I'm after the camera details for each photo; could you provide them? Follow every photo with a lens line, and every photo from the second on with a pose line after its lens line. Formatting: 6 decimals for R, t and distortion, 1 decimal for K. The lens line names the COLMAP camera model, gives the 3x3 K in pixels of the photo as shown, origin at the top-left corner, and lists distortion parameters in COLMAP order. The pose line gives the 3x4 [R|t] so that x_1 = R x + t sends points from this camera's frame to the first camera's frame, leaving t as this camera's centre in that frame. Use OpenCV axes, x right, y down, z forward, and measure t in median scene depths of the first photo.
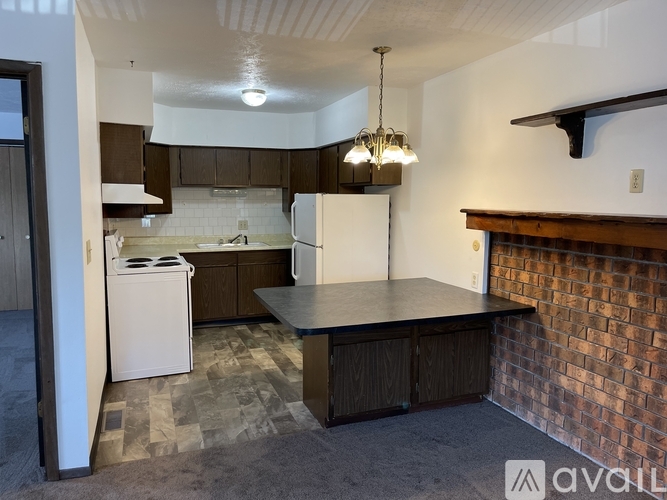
lens RADIAL K [[505.6, 0, 333.5], [0, 505.6, 250.0], [0, 0, 1]] dist [0.047481, -0.087908]
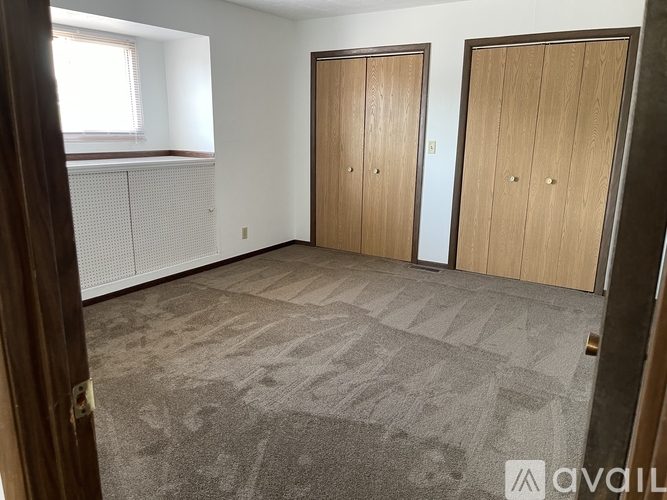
lens RADIAL K [[505.6, 0, 333.5], [0, 505.6, 250.0], [0, 0, 1]] dist [0.047481, -0.087908]
pose [[0.595892, 0.194794, -0.779082, -0.531777], [-0.091097, 0.980270, 0.175421, -0.065485], [0.797881, -0.033559, 0.601880, 0.839627]]
